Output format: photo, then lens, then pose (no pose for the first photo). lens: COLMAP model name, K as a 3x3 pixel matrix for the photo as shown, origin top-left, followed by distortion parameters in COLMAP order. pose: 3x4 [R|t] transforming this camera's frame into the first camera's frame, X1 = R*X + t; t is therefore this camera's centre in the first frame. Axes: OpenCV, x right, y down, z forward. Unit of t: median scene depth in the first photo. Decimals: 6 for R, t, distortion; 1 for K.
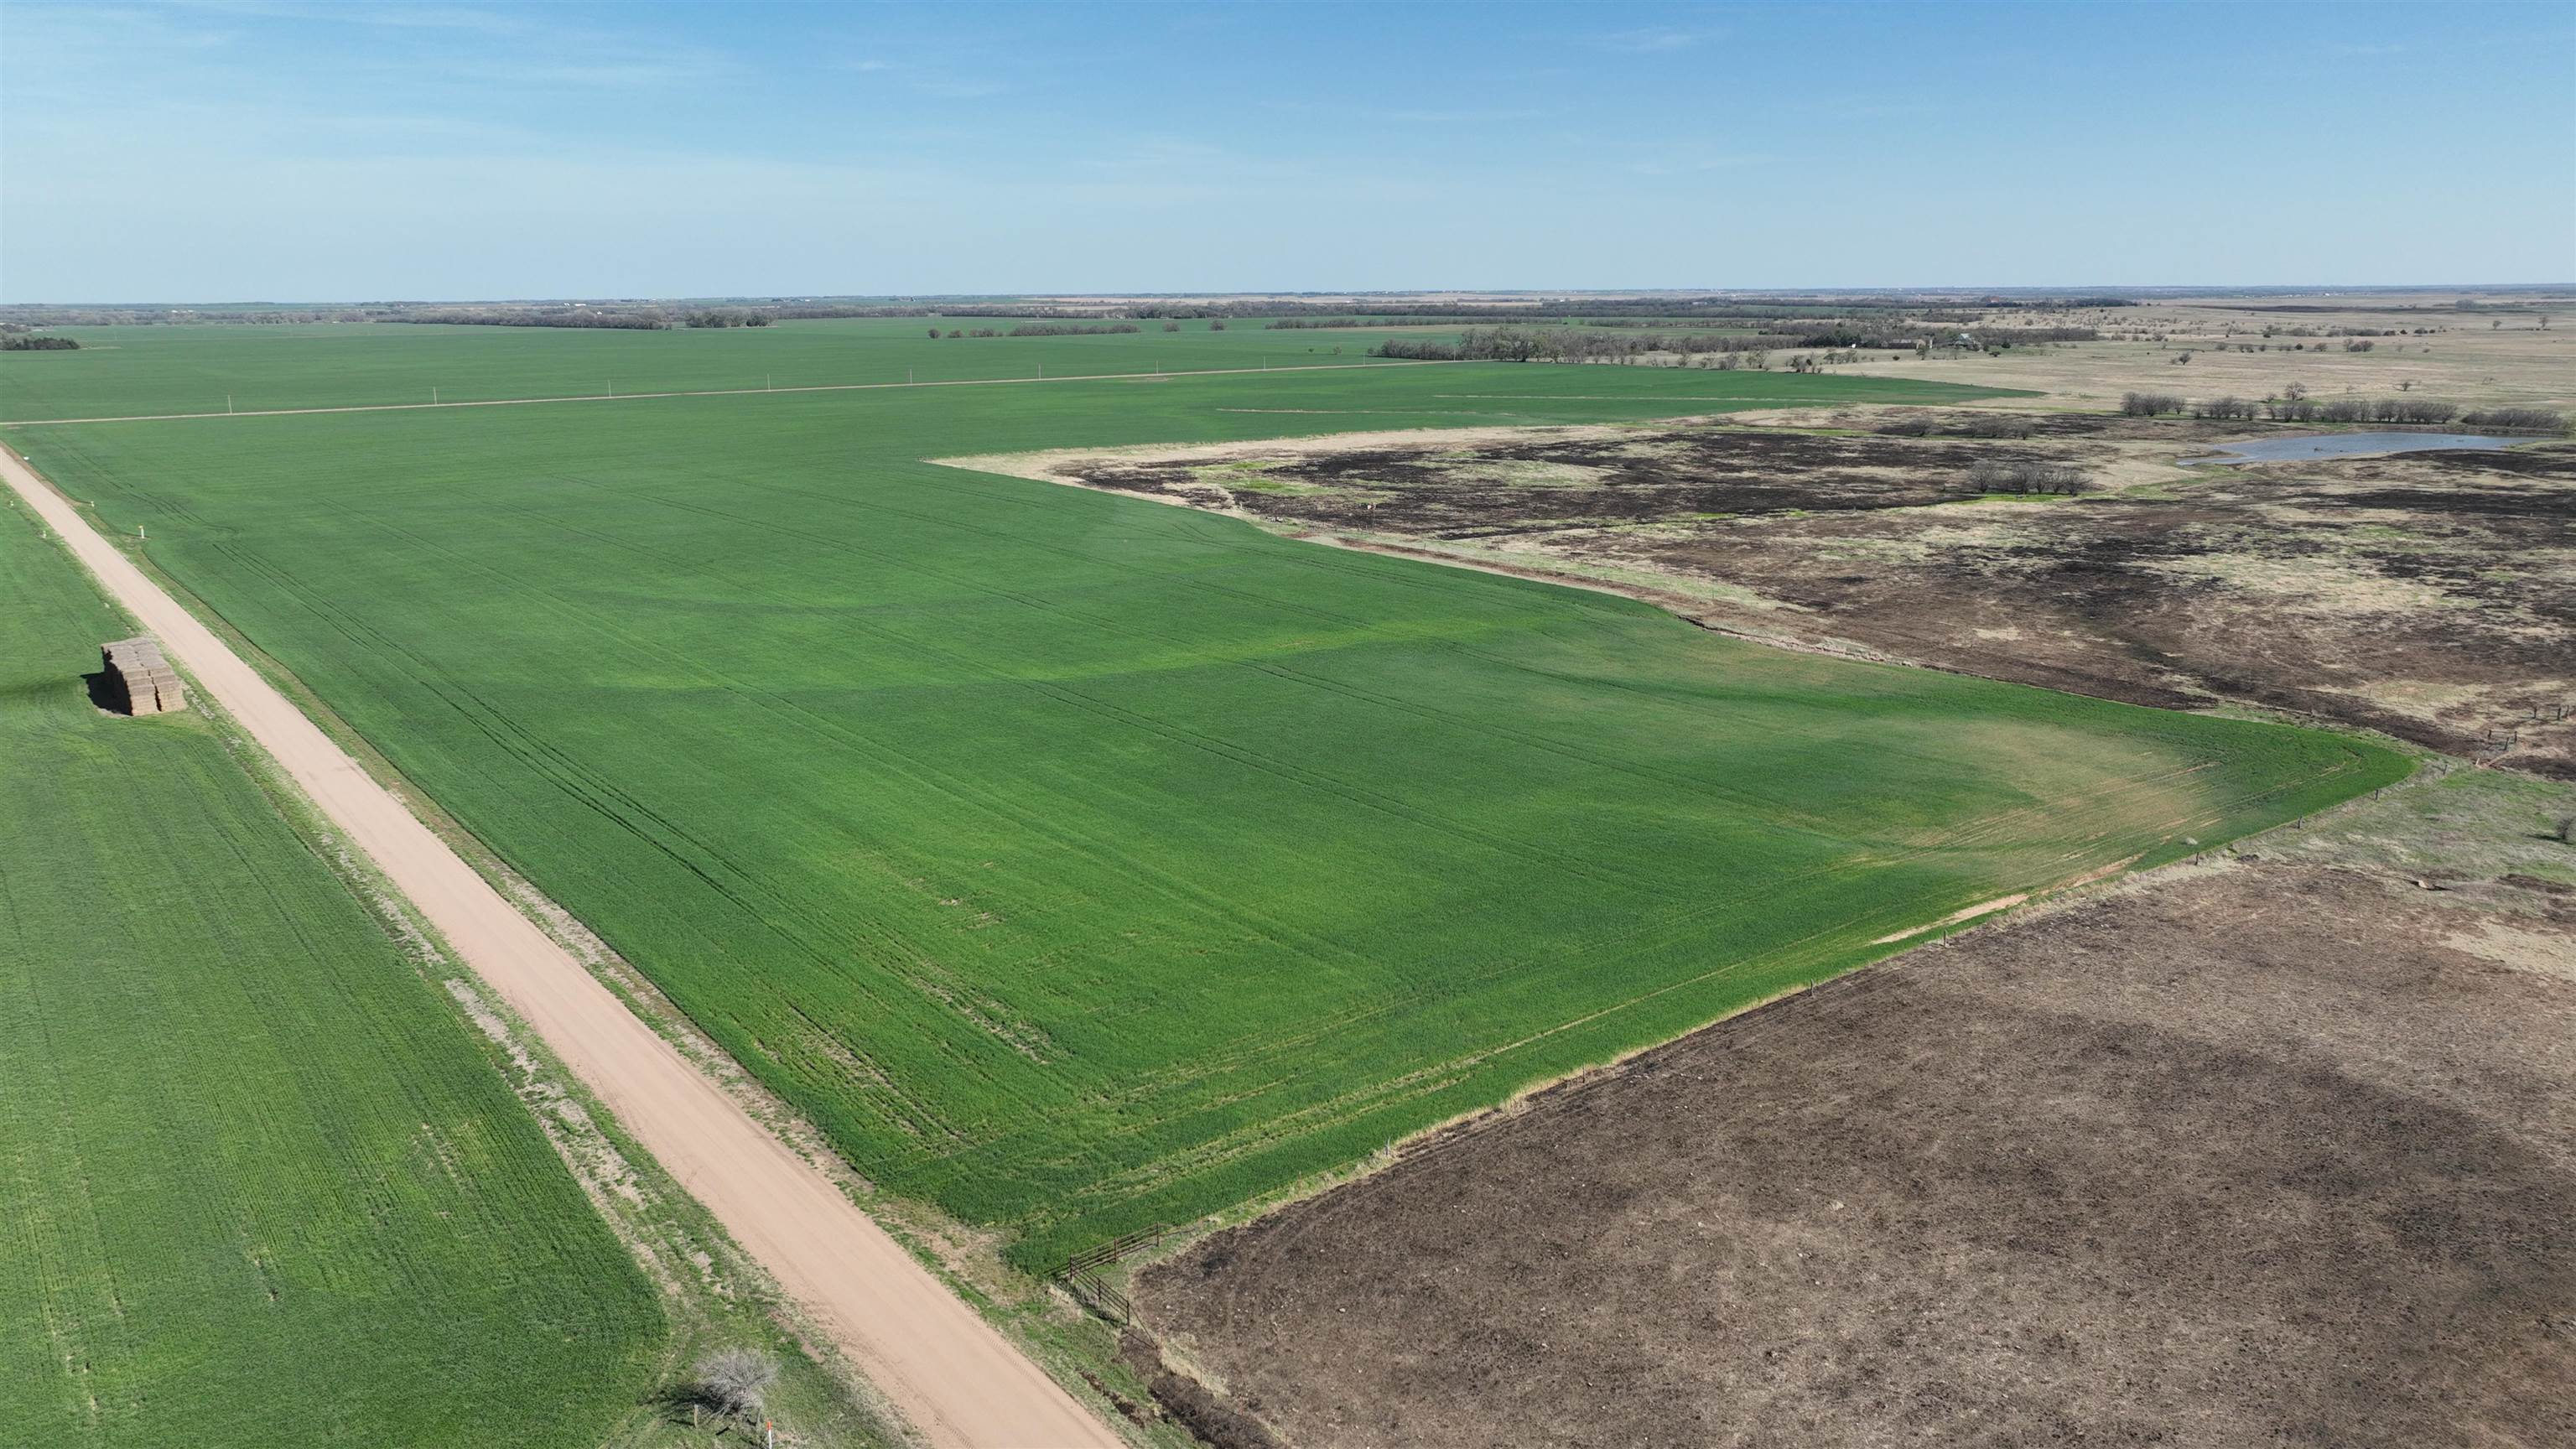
lens RADIAL K [[1813.5, 0, 1298.4], [0, 1813.5, 722.8], [0, 0, 1]] dist [0.000345, 0.009647]
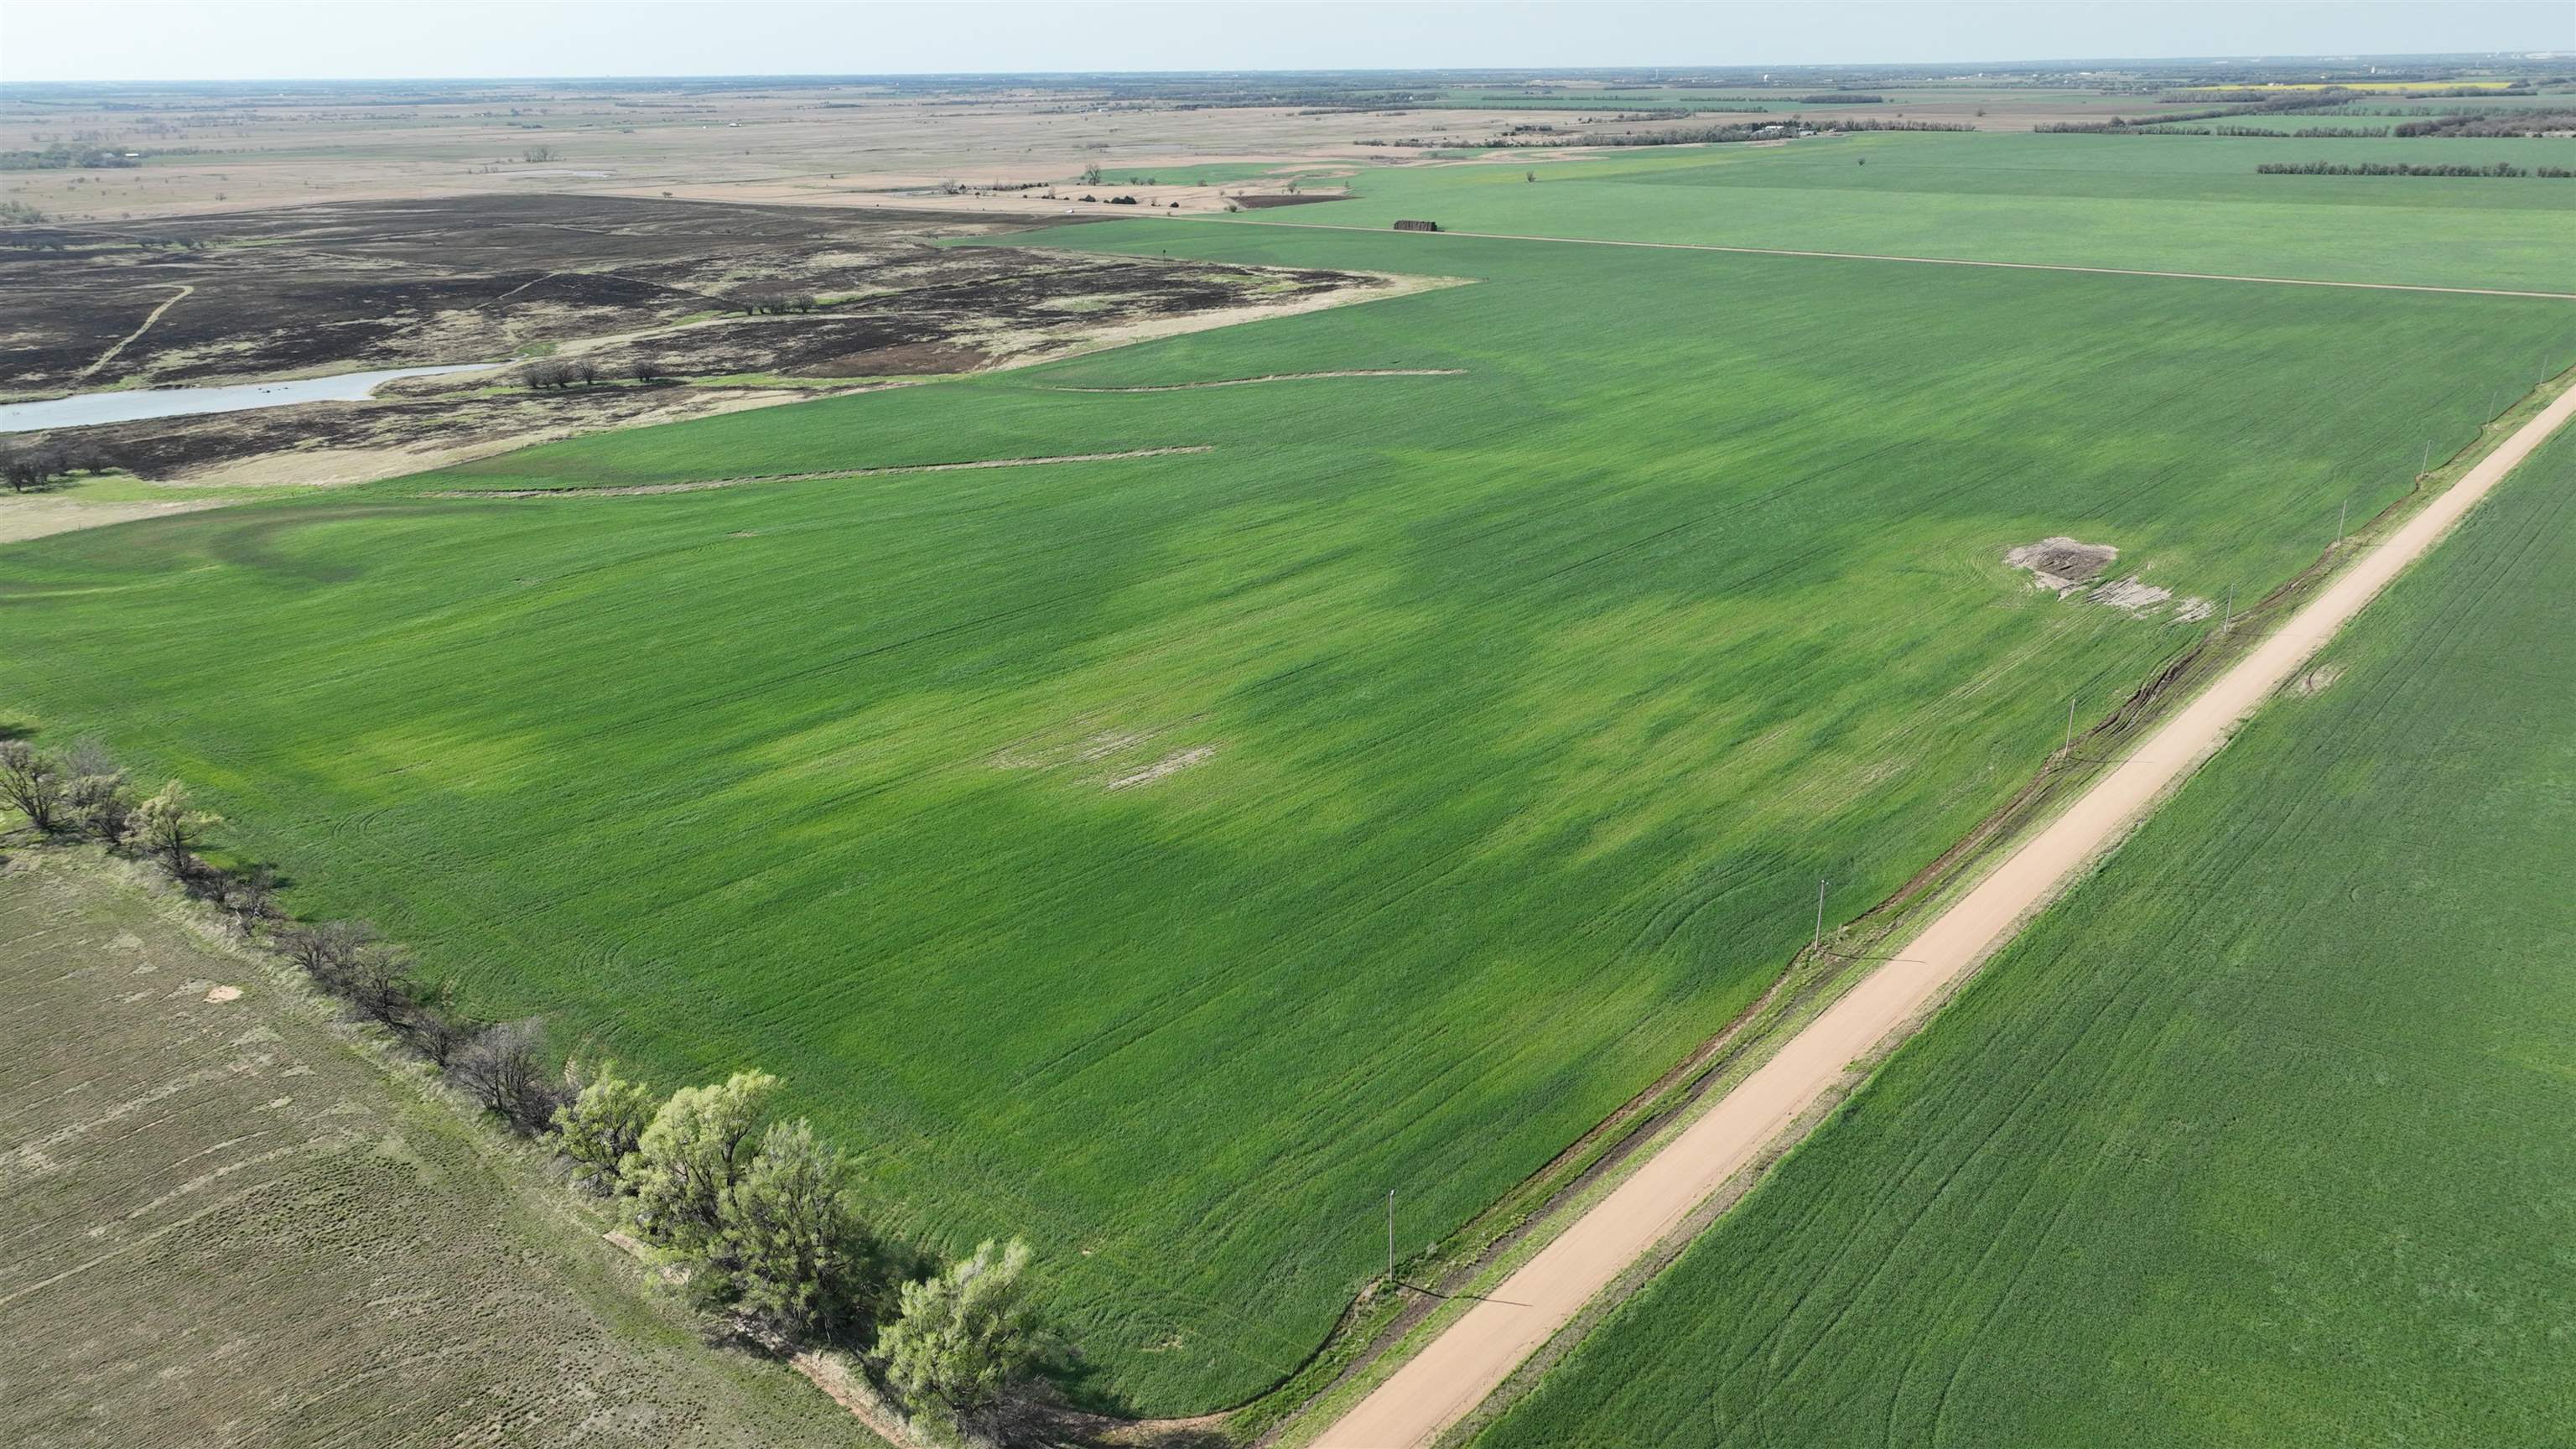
lens RADIAL K [[1809.7, 0, 1294.6], [0, 1809.7, 722.4], [0, 0, 1]] dist [0.000074, 0.014116]
pose [[-0.980685, 0.084758, -0.176278, 0.485295], [-0.027107, 0.833643, 0.551638, -1.304177], [0.193709, 0.545762, -0.815243, 4.695331]]
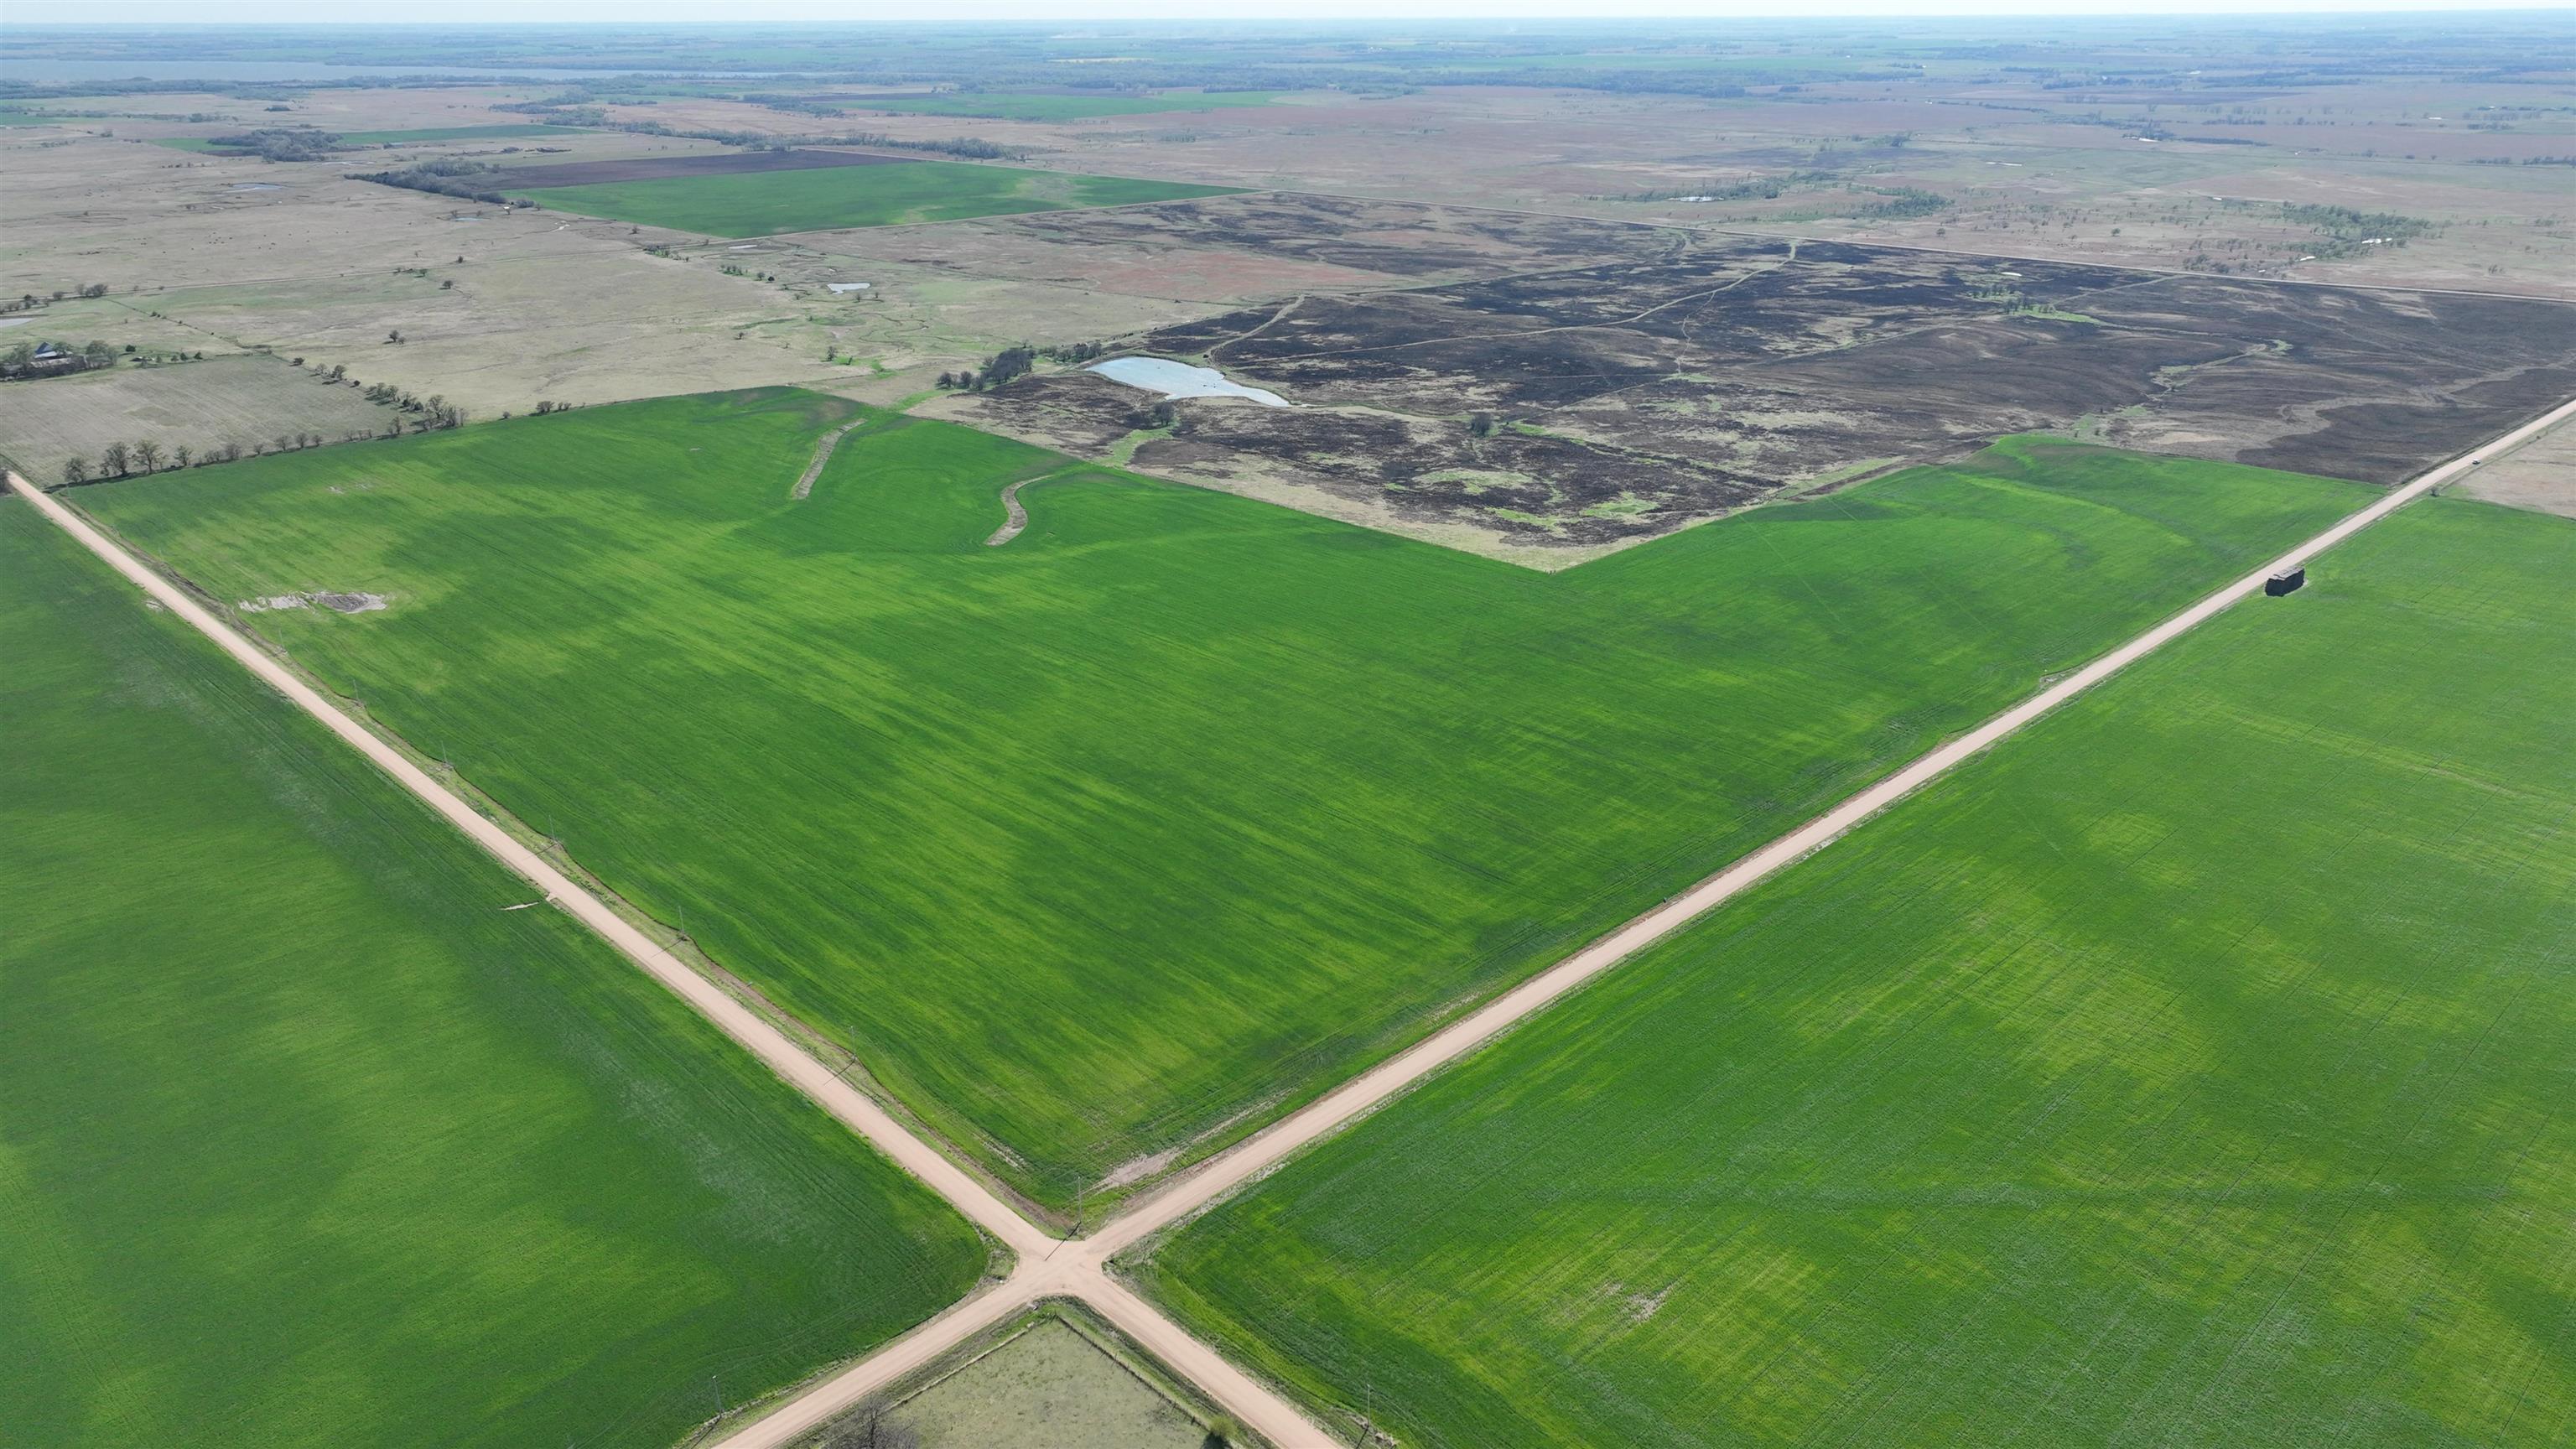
lens RADIAL K [[1810.6, 0, 1299.4], [0, 1810.6, 726.3], [0, 0, 1]] dist [0.000493, 0.017944]
pose [[-0.115716, -0.359970, 0.925760, -2.990622], [0.238437, 0.894702, 0.377697, -1.202363], [-0.964239, 0.264441, -0.017701, 2.422245]]
